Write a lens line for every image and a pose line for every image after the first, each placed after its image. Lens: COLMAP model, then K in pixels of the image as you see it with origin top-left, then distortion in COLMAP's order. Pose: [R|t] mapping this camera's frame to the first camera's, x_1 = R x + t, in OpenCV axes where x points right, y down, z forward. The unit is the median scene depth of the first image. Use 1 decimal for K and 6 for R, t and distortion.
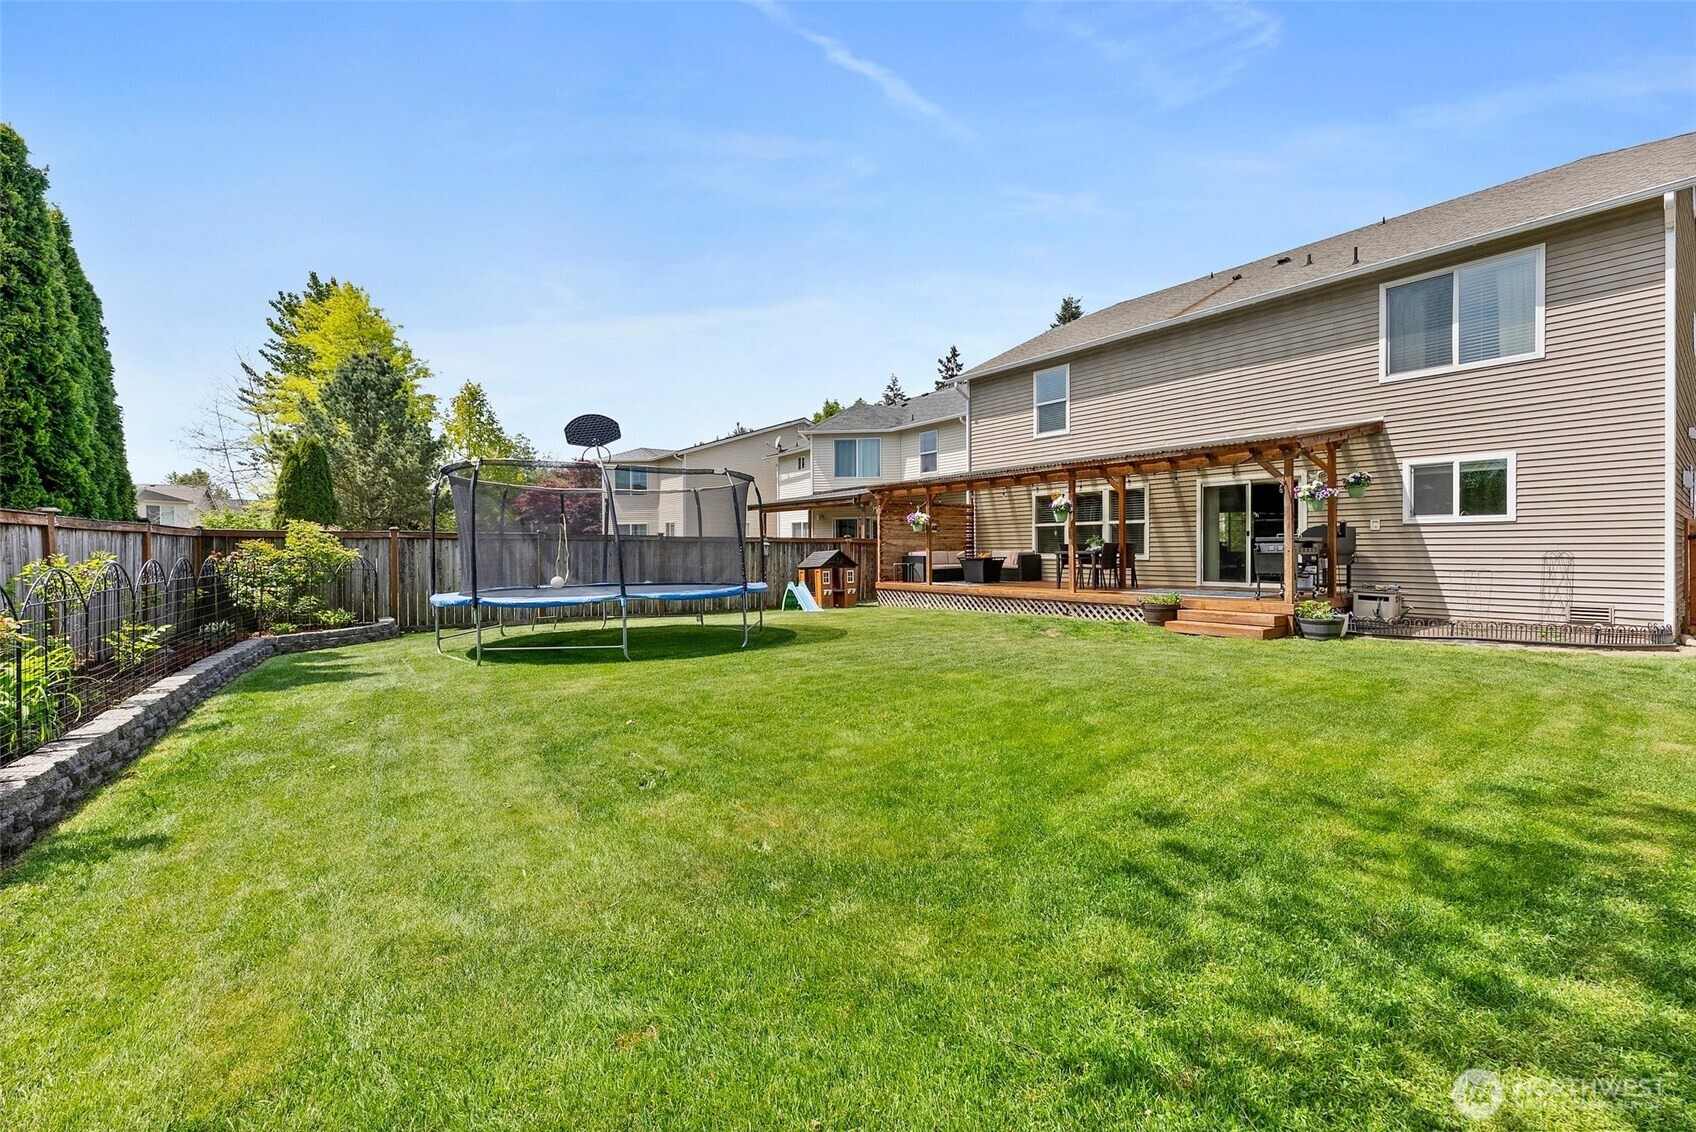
lens RADIAL K [[681.7, 0, 855.7], [0, 681.7, 562.8], [0, 0, 1]] dist [-0.001376, -0.000047]
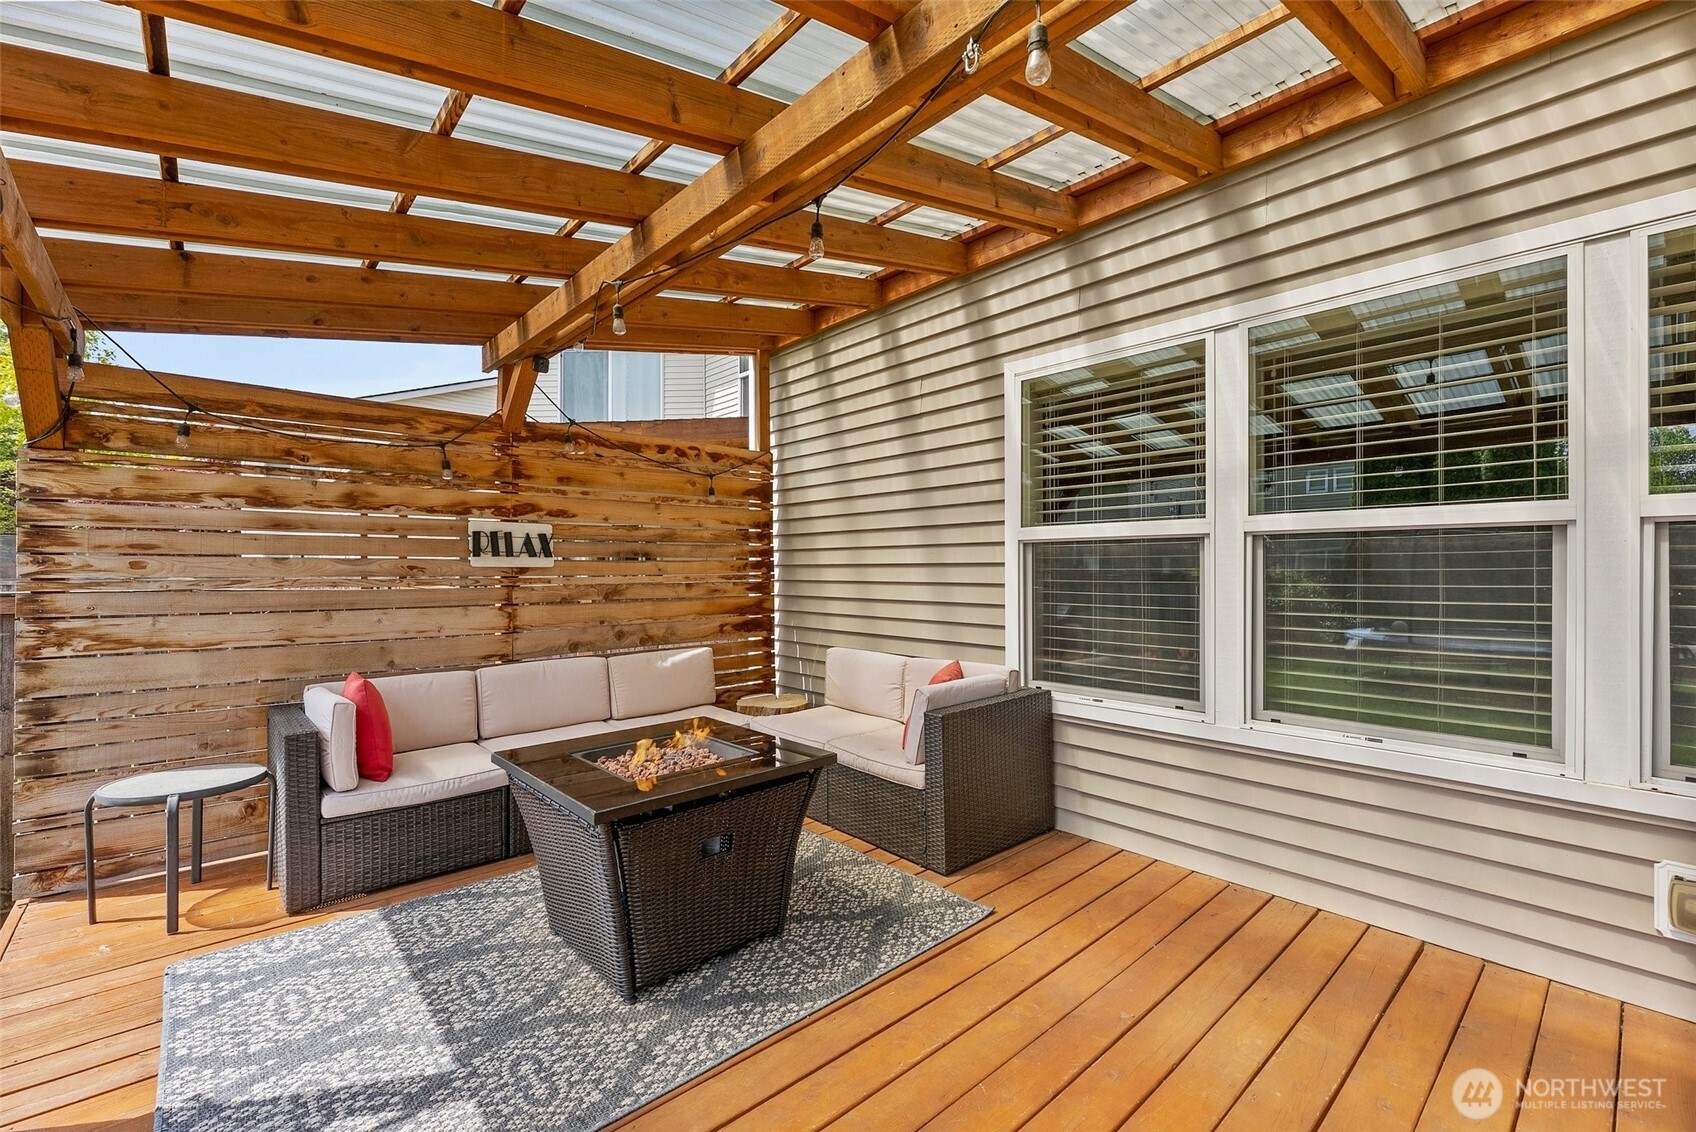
lens RADIAL K [[722.8, 0, 851.0], [0, 722.8, 563.7], [0, 0, 1]] dist [0.000099, -0.000401]
pose [[0.998178, 0.003106, 0.060251, 0.217085], [-0.001446, 0.999619, -0.027575, -0.044012], [-0.060314, 0.027438, 0.997802, 0.853474]]
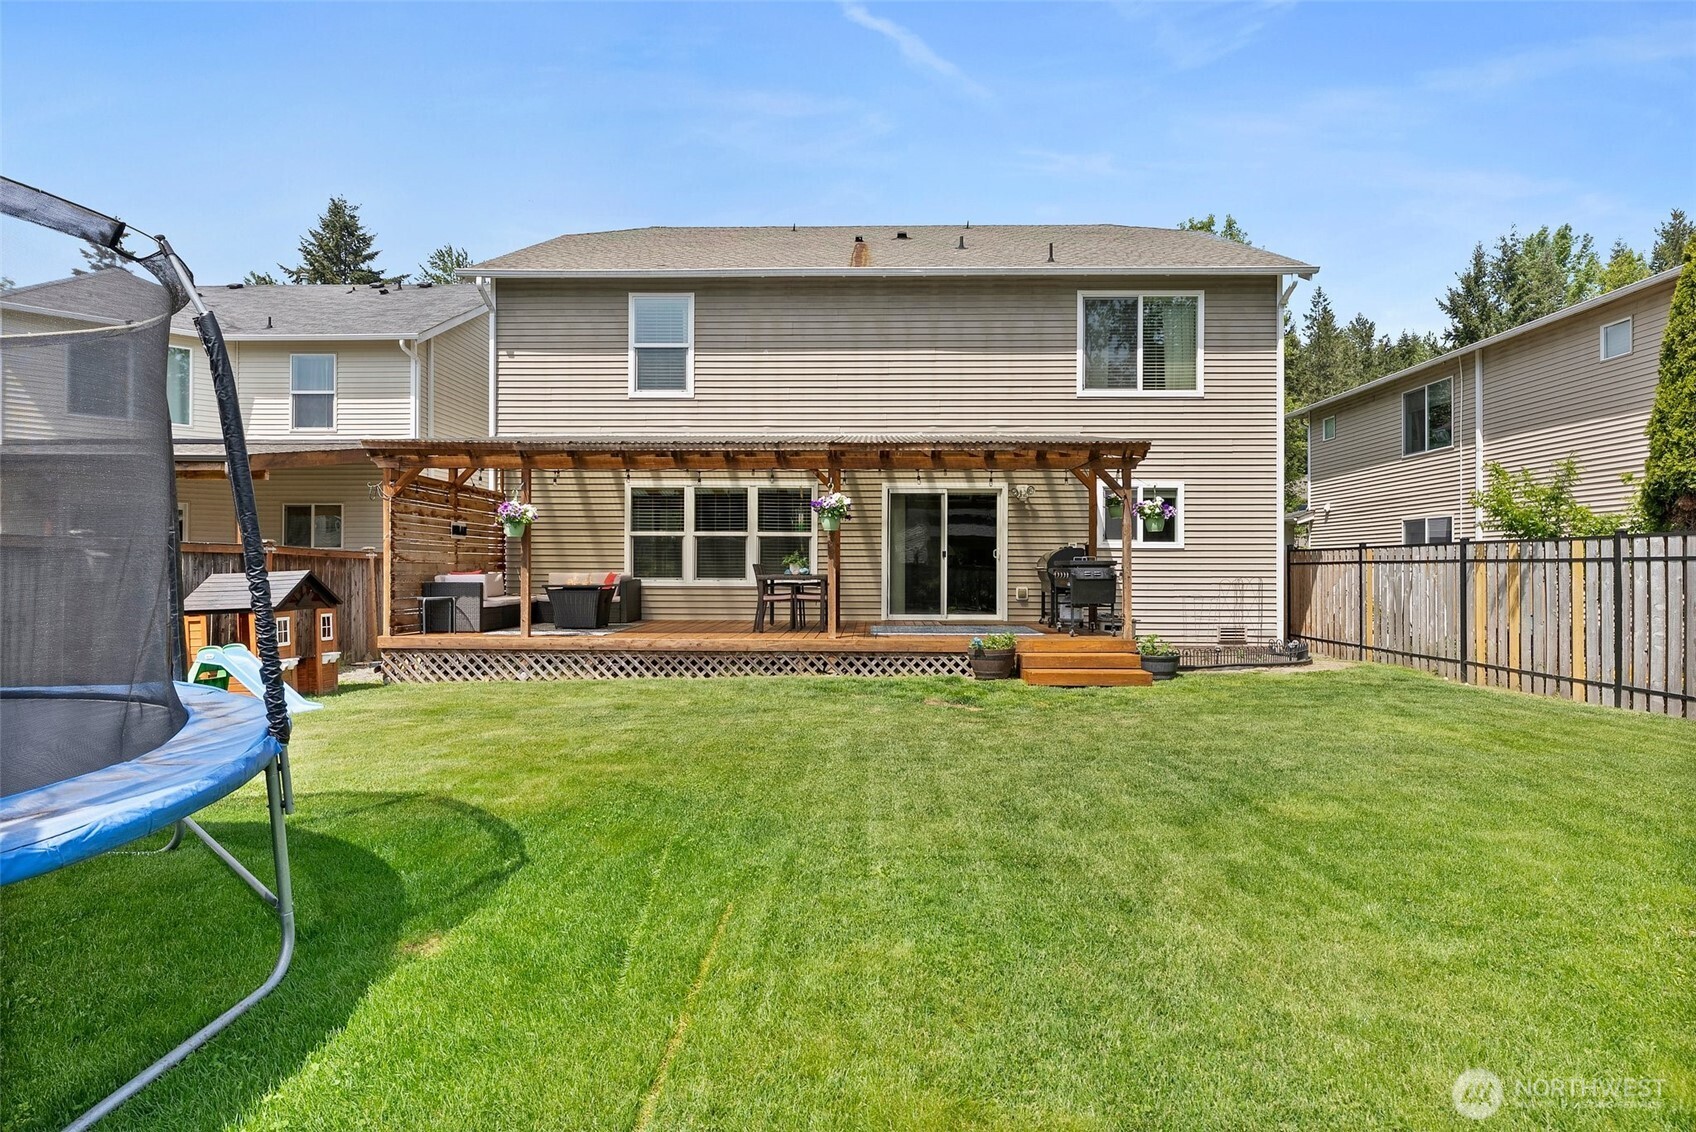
lens RADIAL K [[892.6, 0, 848.0], [0, 892.6, 566.0], [0, 0, 1]] dist [-0.002837, -0.000589]
pose [[0.635553, 0.012248, 0.771960, -0.263934], [0.008364, 0.999706, -0.022747, -0.004869], [-0.772012, 0.020914, 0.635264, 0.339034]]
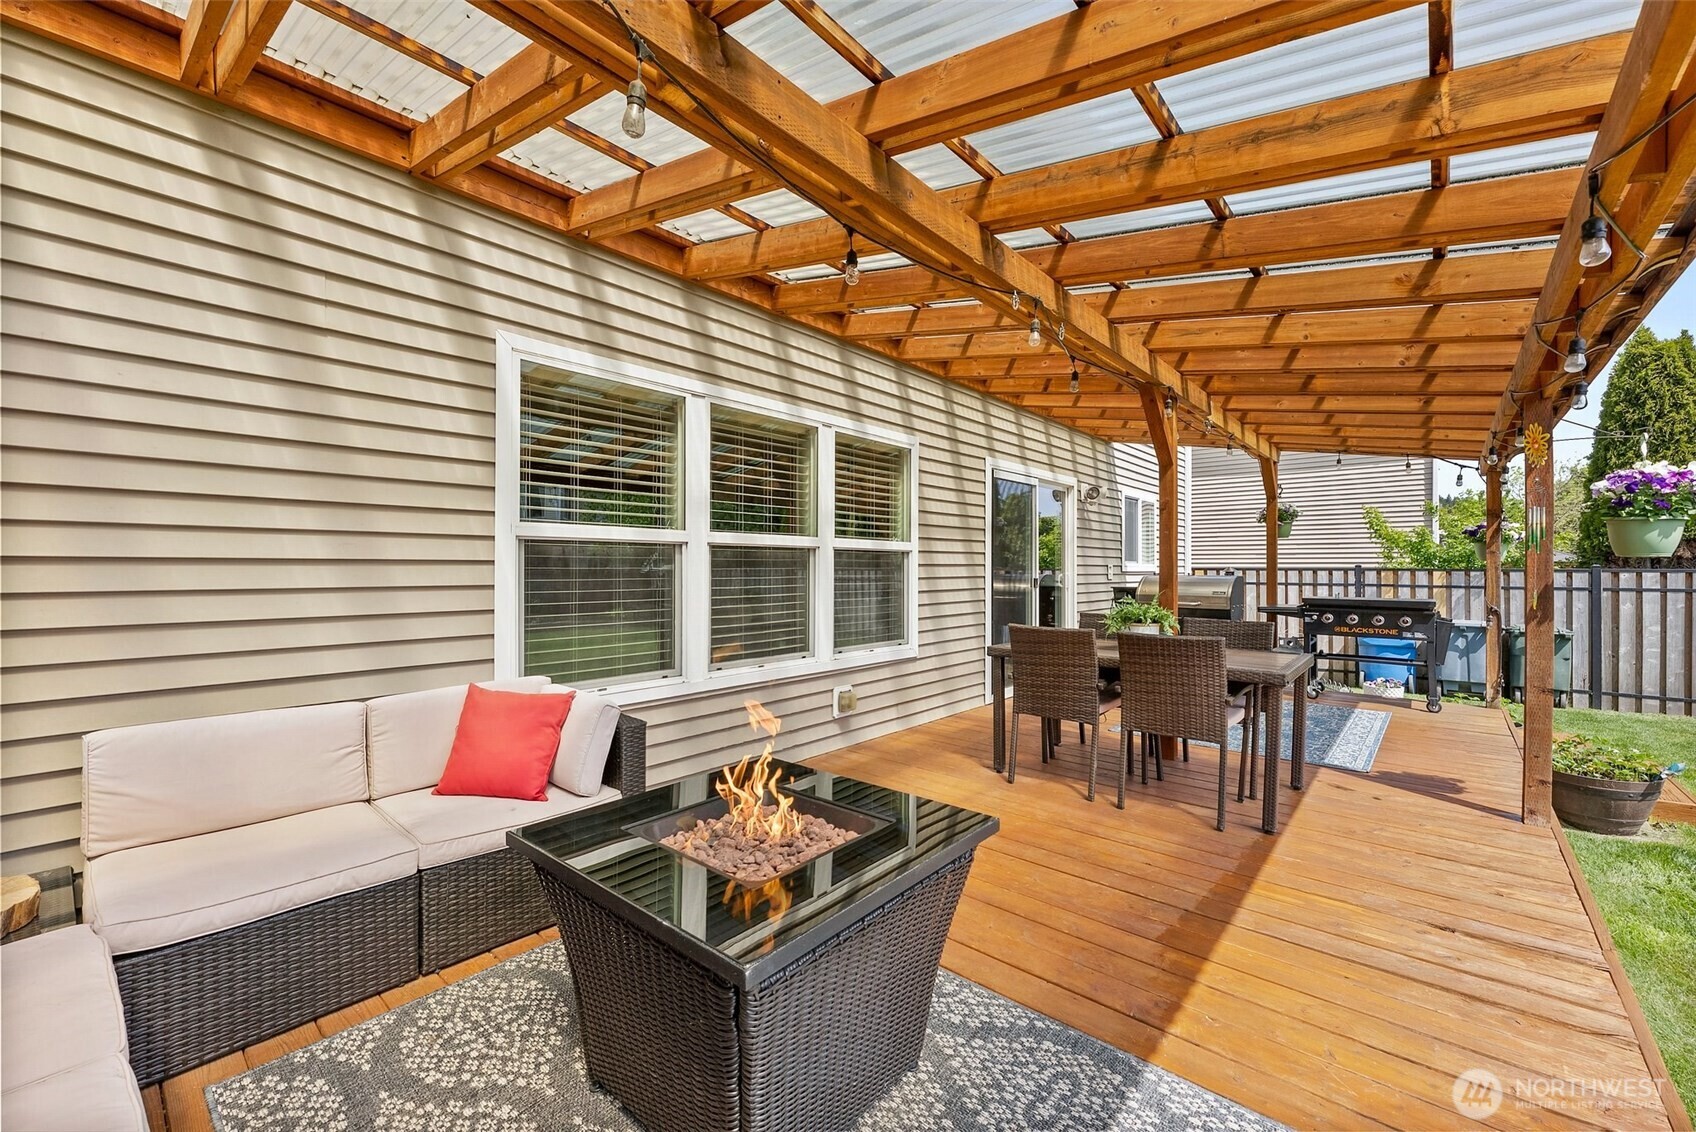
lens RADIAL K [[681.7, 0, 855.7], [0, 681.7, 562.8], [0, 0, 1]] dist [-0.001376, -0.000047]
pose [[-0.194687, 0.014297, 0.980761, 0.084465], [0.021841, 0.999709, -0.010238, -0.045993], [-0.980622, 0.019428, -0.194943, 1.012671]]
